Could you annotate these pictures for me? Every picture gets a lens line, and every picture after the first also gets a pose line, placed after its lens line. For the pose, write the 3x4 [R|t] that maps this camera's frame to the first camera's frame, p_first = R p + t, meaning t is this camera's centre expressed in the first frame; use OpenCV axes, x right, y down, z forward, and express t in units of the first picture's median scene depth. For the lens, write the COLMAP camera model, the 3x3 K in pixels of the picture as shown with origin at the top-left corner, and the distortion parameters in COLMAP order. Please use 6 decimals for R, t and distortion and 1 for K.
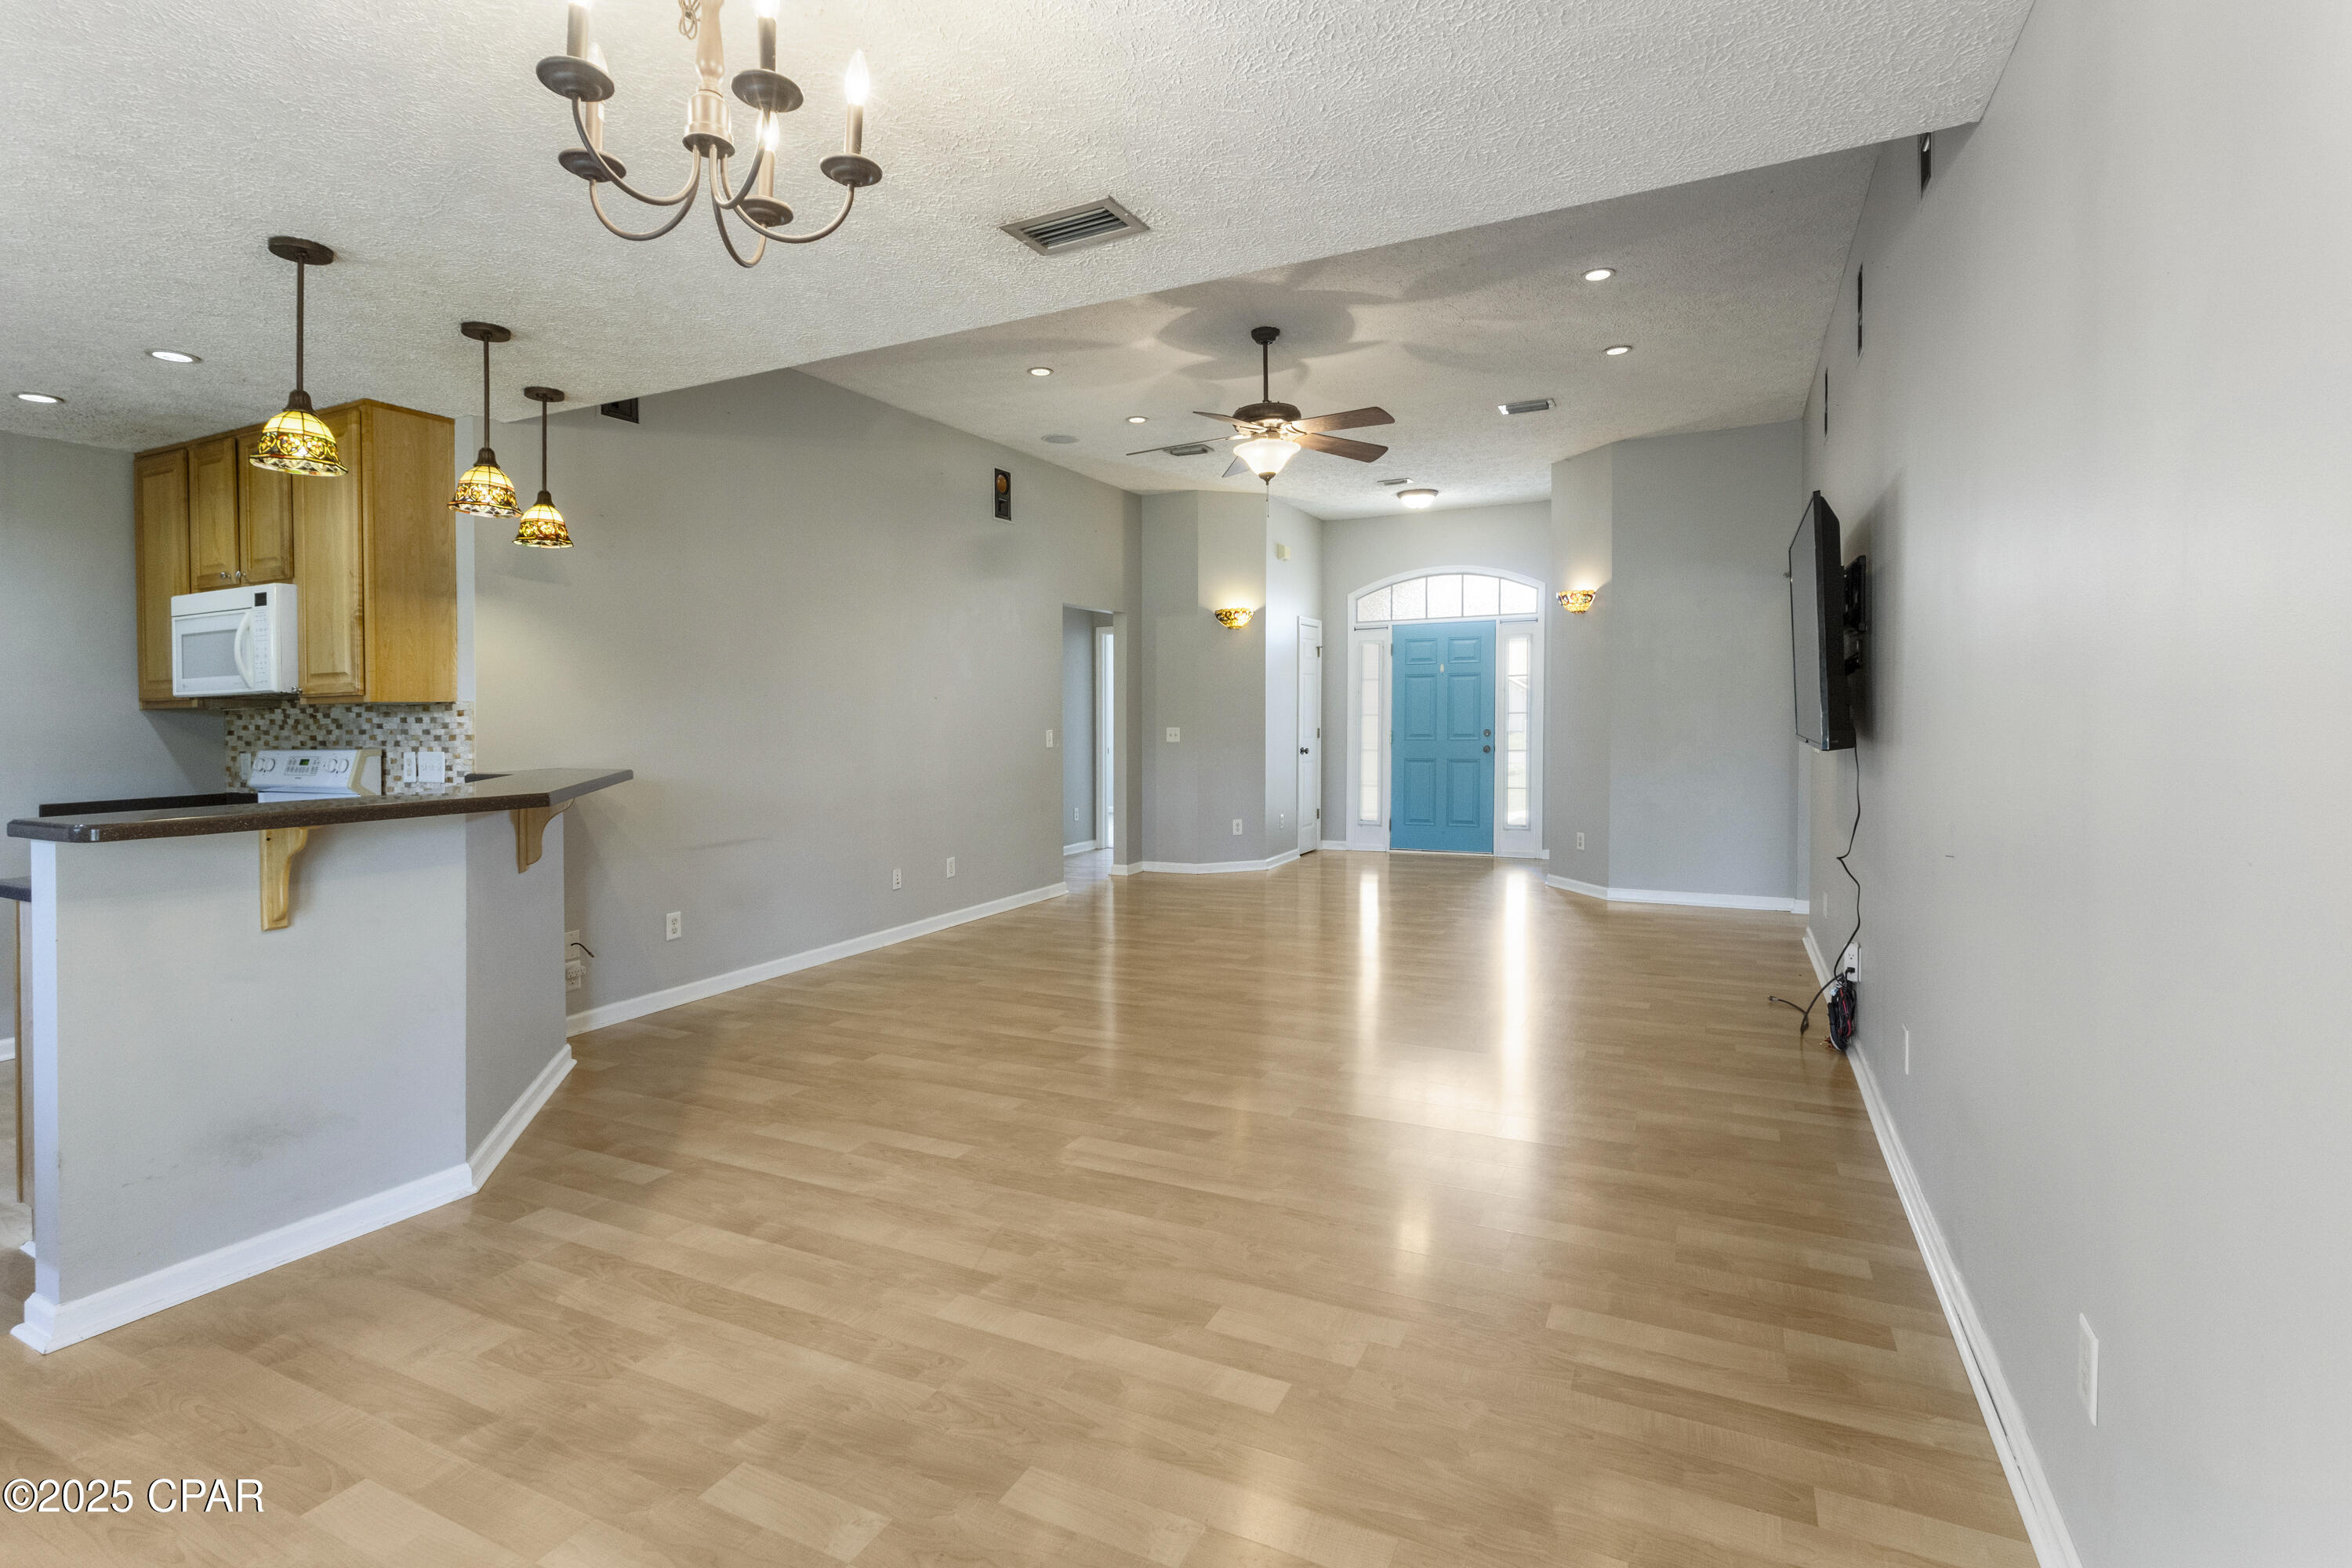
lens RADIAL K [[1098.3, 0, 1141.1], [0, 1098.3, 720.2], [0, 0, 1]] dist [0.005751, 0.000819]
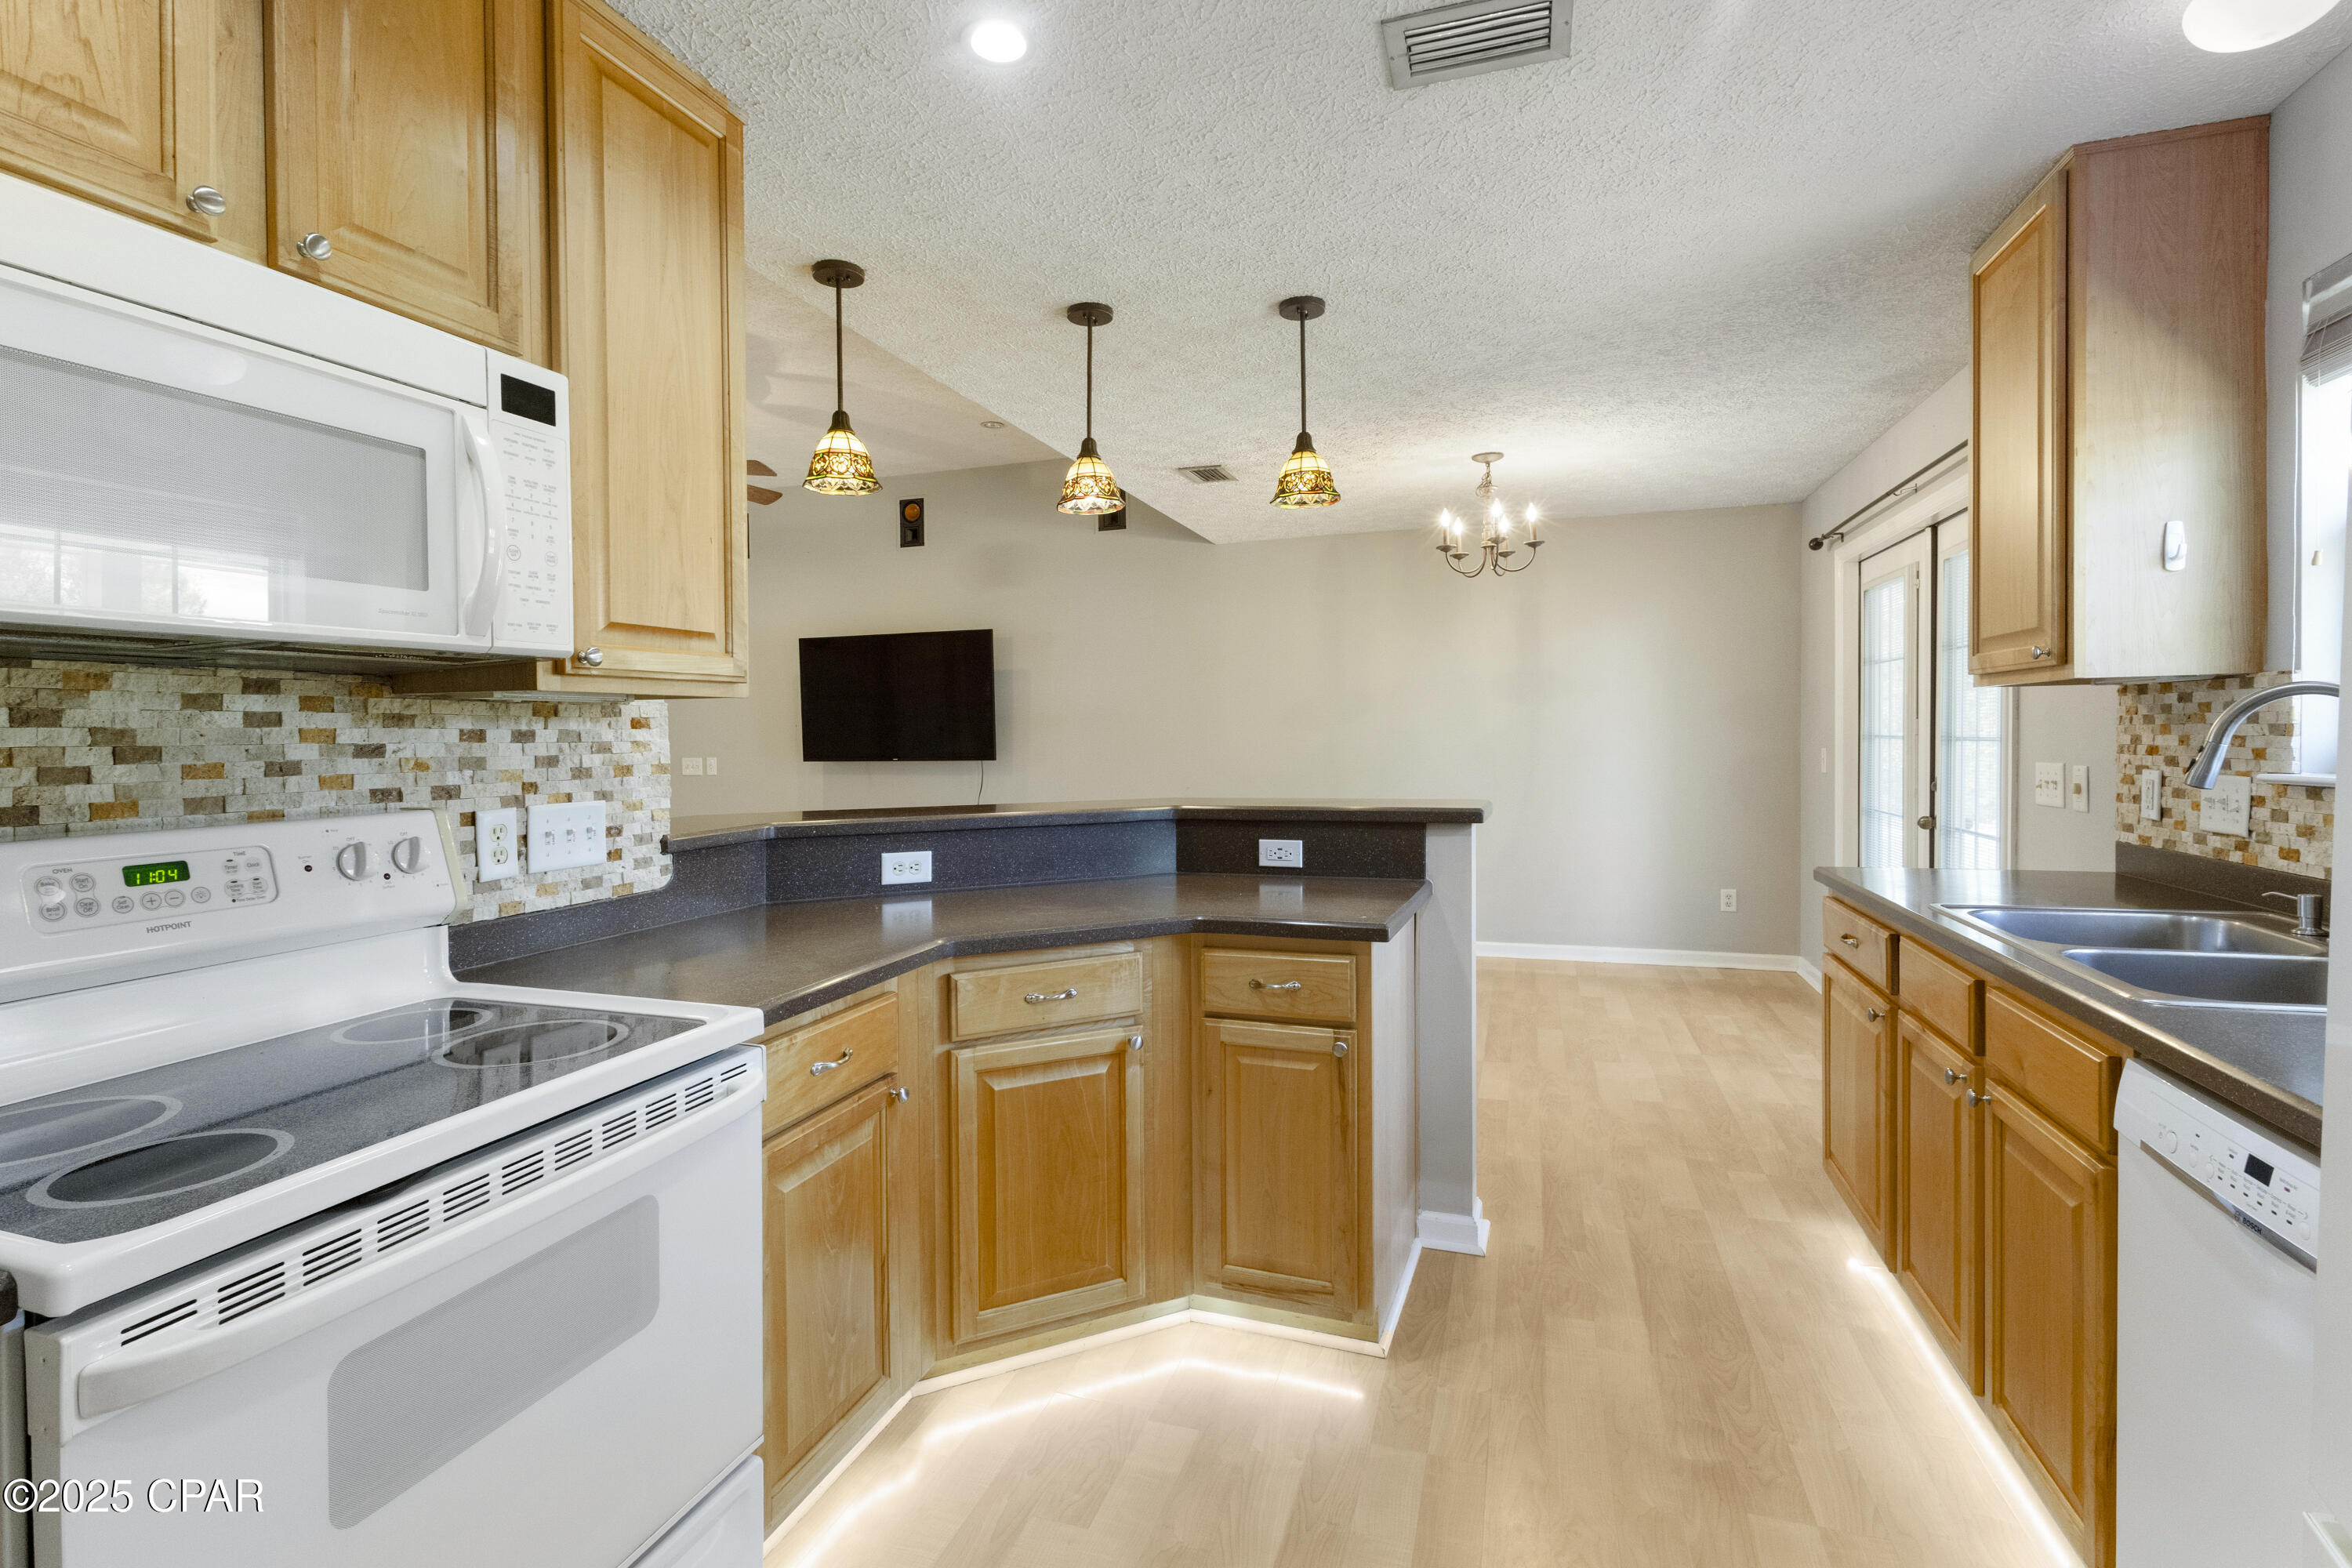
lens RADIAL K [[1098.3, 0, 1172.9], [0, 1098.3, 771.7], [0, 0, 1]] dist [0.005751, 0.000819]
pose [[-0.153720, -0.017778, 0.987954, -1.128752], [0.021487, 0.999542, 0.021330, 0.010545], [-0.987881, 0.024507, -0.153268, 0.799257]]
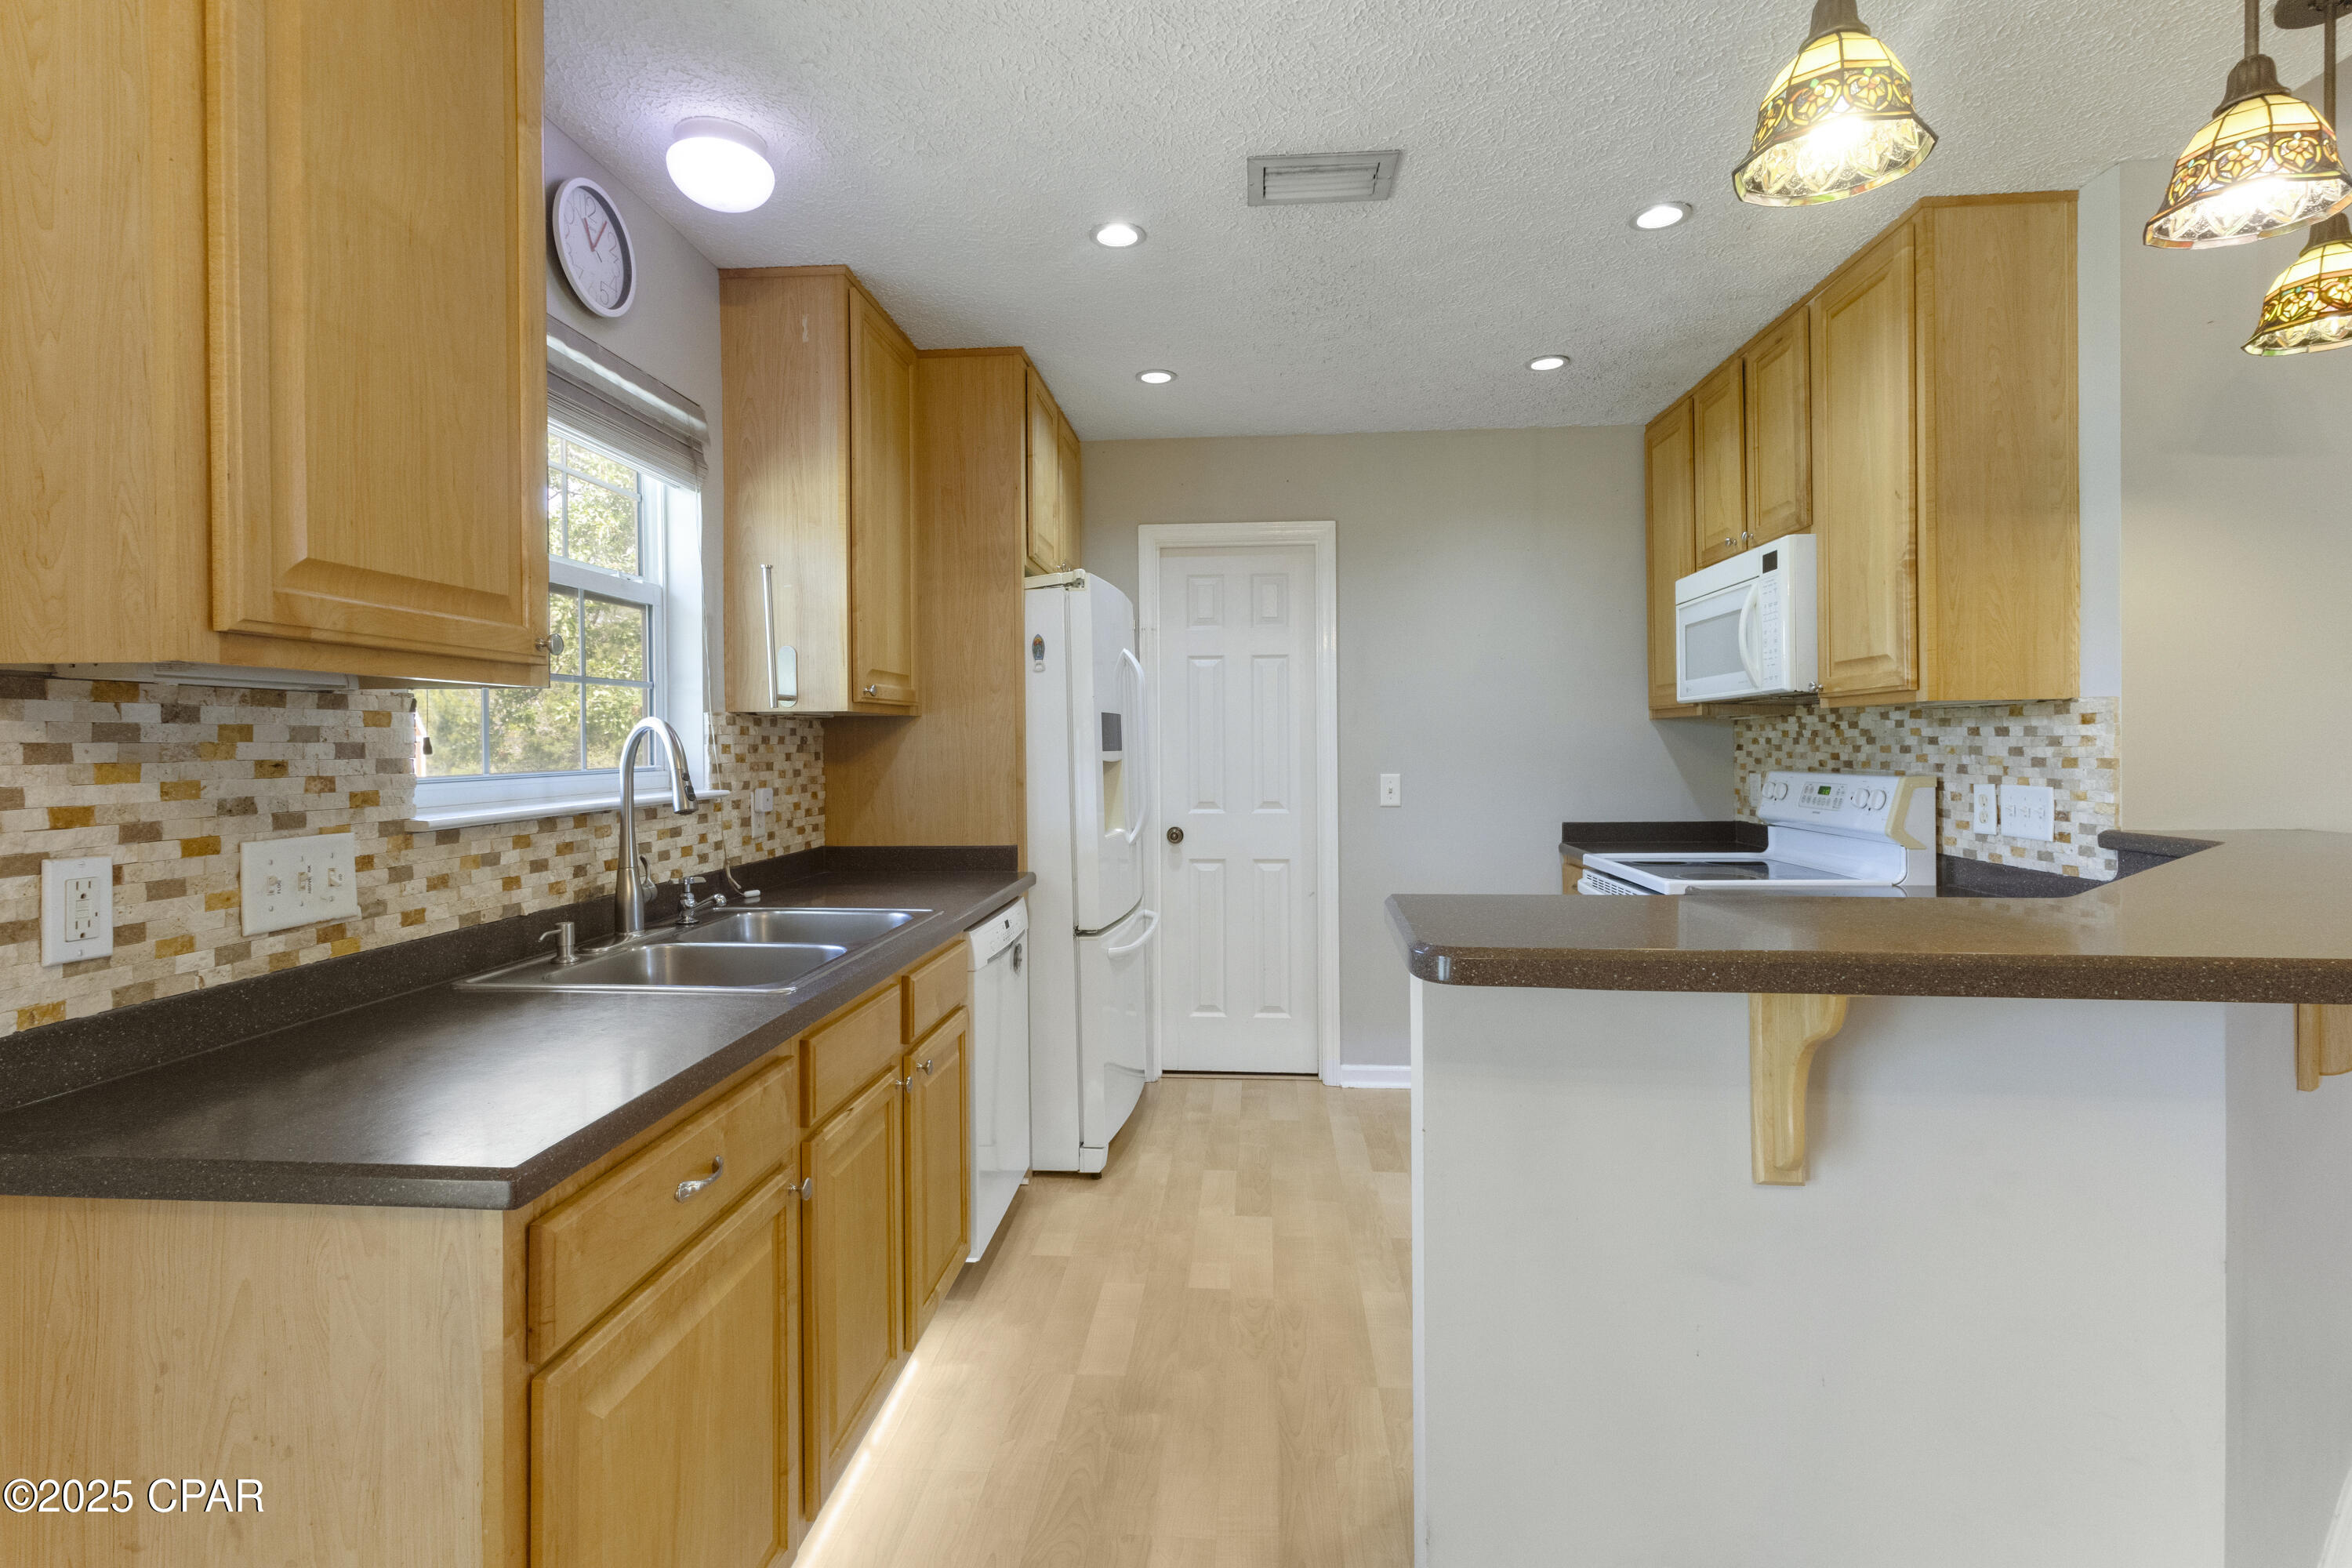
lens RADIAL K [[1098.3, 0, 1185.7], [0, 1098.3, 736.5], [0, 0, 1]] dist [0.005751, 0.000819]
pose [[0.390088, 0.003776, -0.920770, -0.275559], [-0.001048, 0.999993, 0.003656, 0.001092], [0.920777, -0.000461, 0.390089, 0.355674]]
